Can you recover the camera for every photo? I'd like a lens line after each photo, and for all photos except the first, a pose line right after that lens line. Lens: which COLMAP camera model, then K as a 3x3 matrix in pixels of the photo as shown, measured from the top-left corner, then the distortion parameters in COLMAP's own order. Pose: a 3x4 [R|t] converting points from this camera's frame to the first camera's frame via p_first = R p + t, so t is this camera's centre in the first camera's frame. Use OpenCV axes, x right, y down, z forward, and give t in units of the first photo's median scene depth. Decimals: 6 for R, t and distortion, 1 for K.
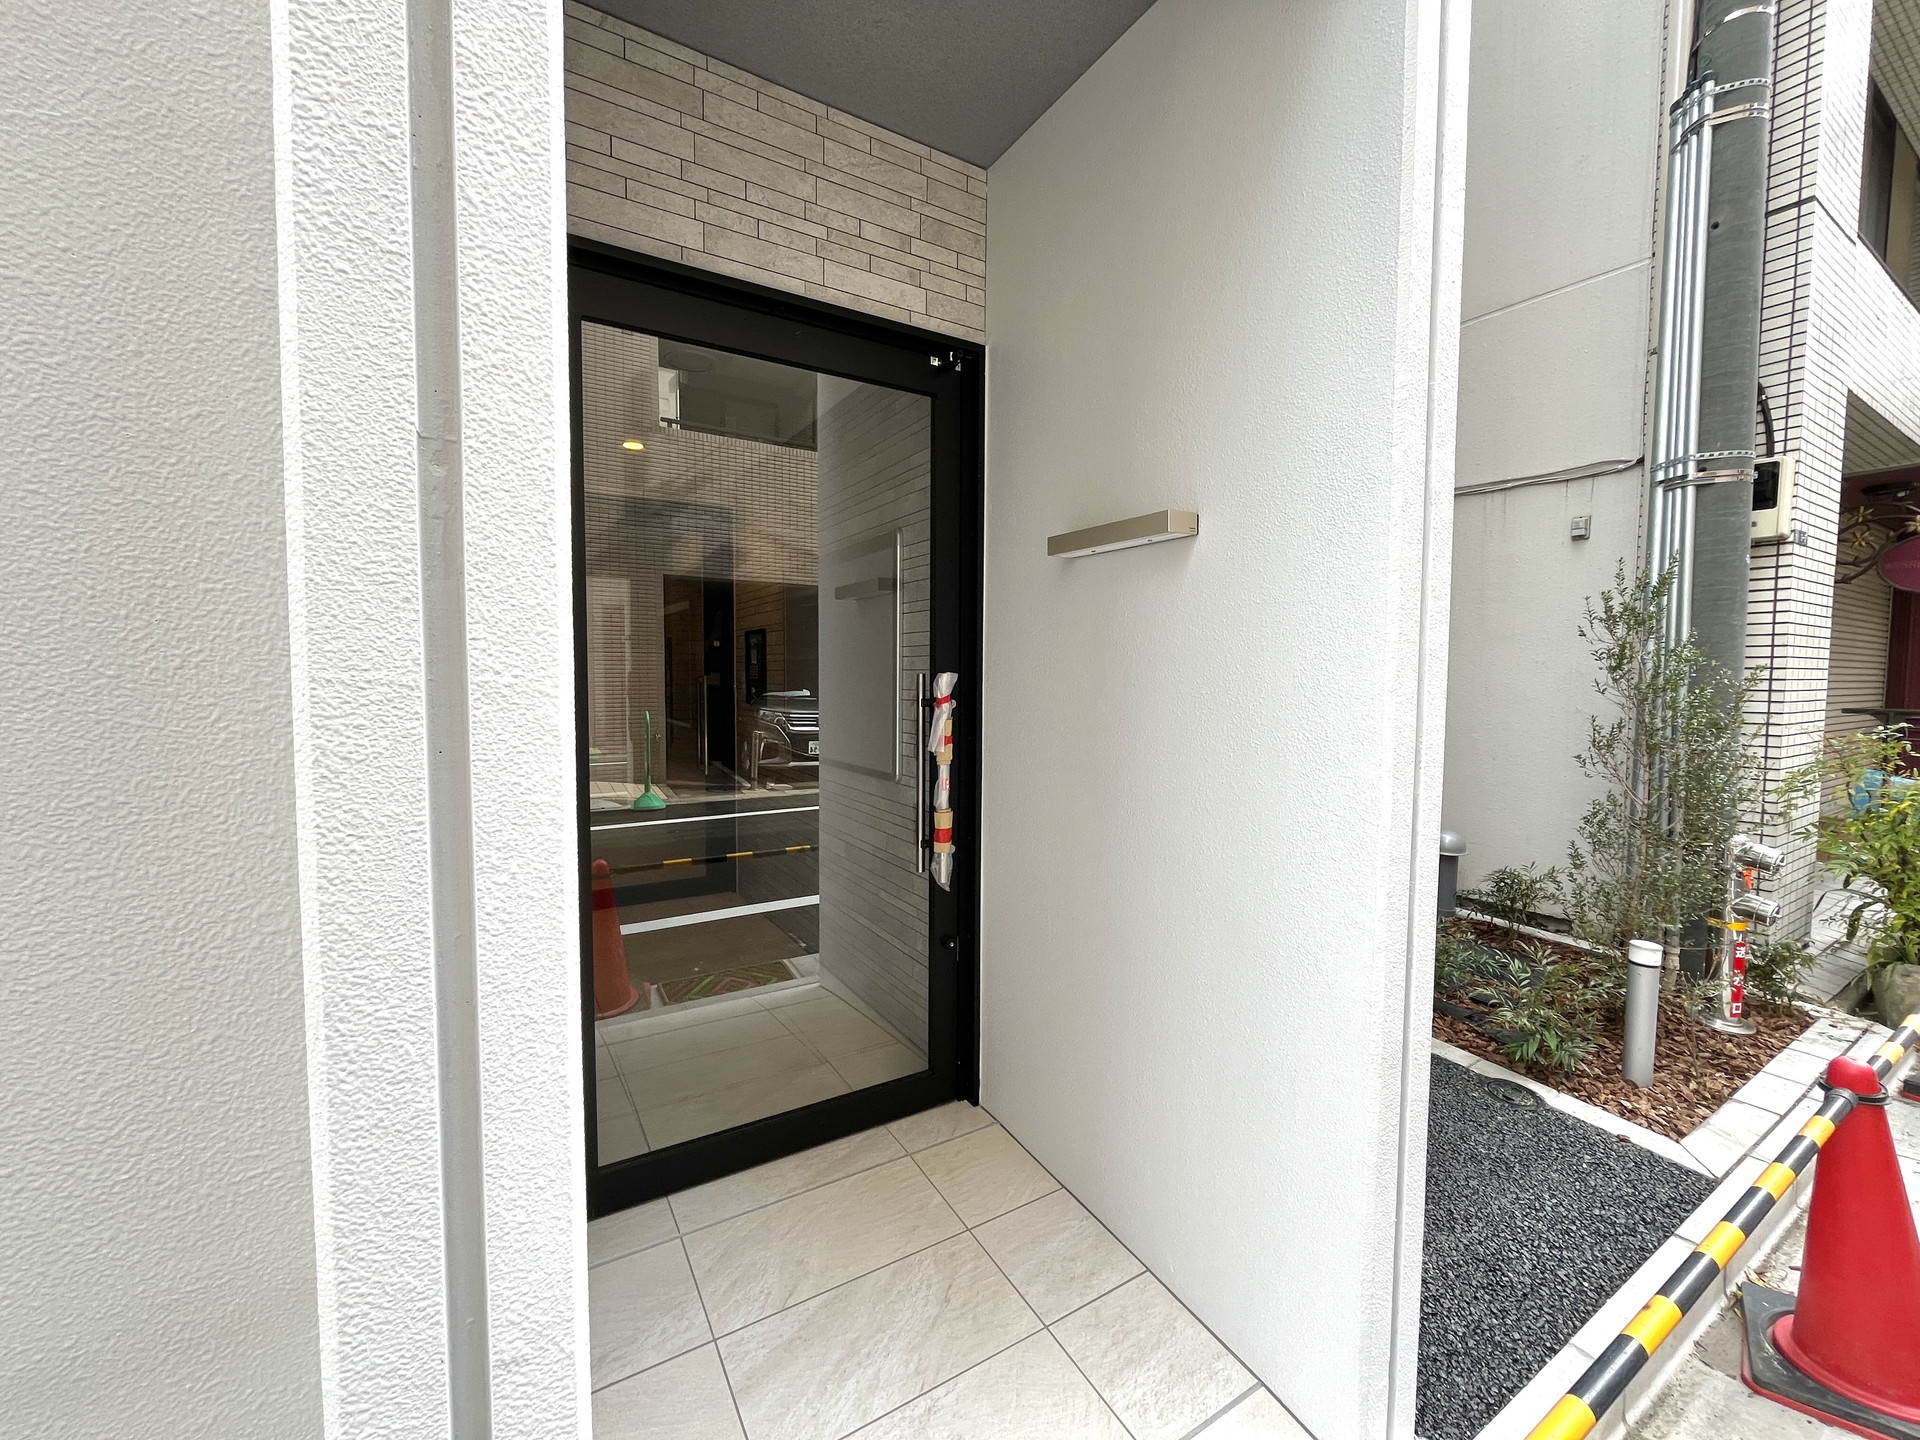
lens RADIAL K [[778.7, 0, 969.4], [0, 778.7, 715.4], [0, 0, 1]] dist [-0.005999, 0.000398]
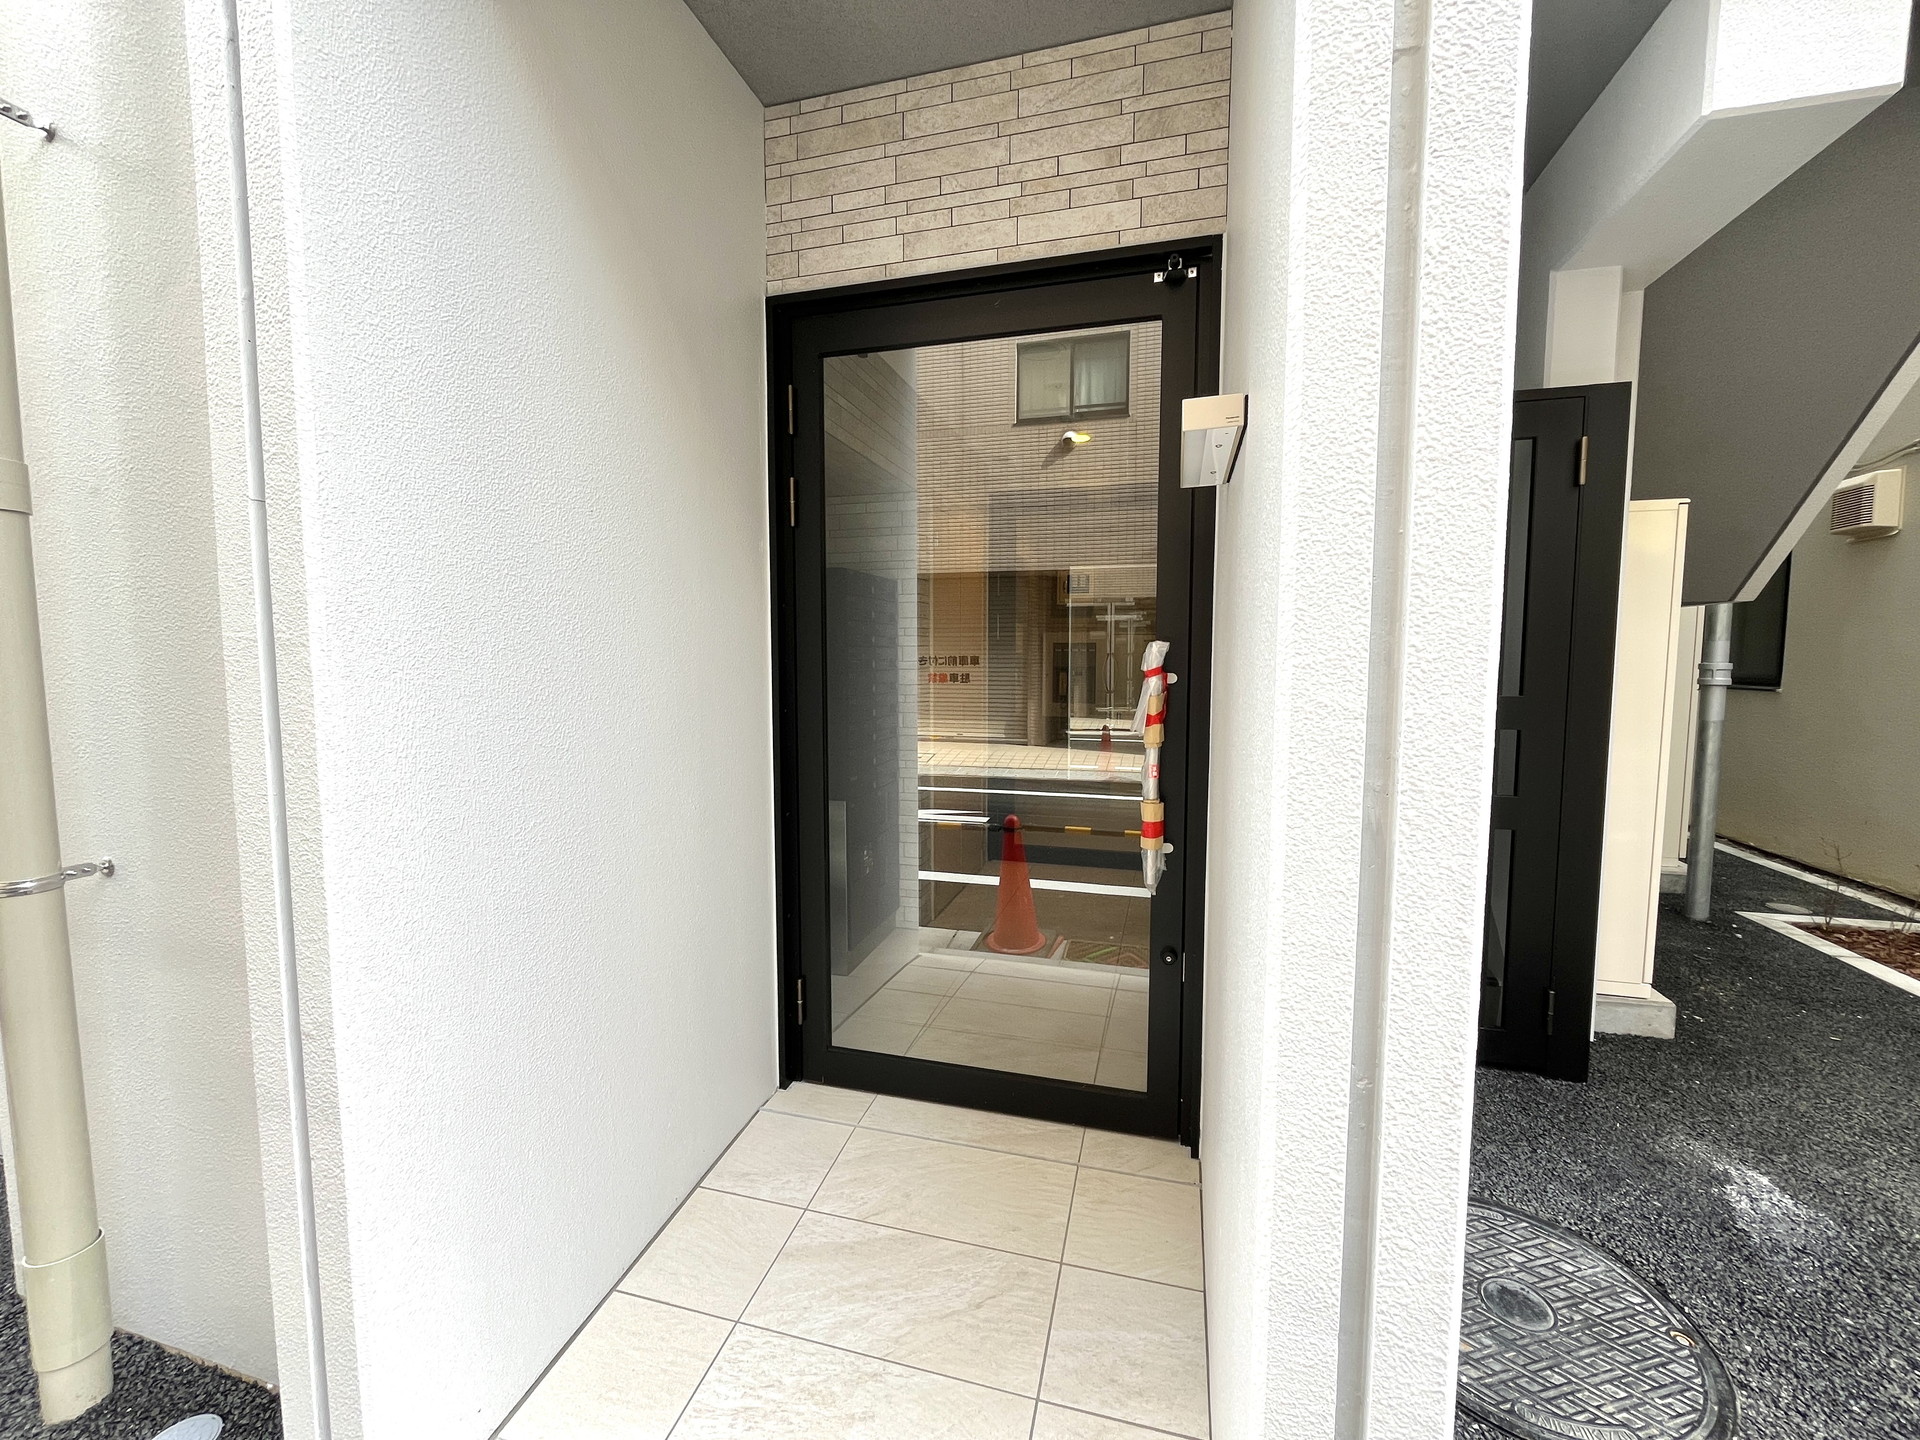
lens RADIAL K [[778.7, 0, 957.6], [0, 778.7, 718.7], [0, 0, 1]] dist [-0.005999, 0.000398]
pose [[0.674391, 0.050344, -0.736656, 0.493858], [-0.035676, 0.998729, 0.035593, 0.008312], [0.737512, 0.002277, 0.675330, 0.278533]]
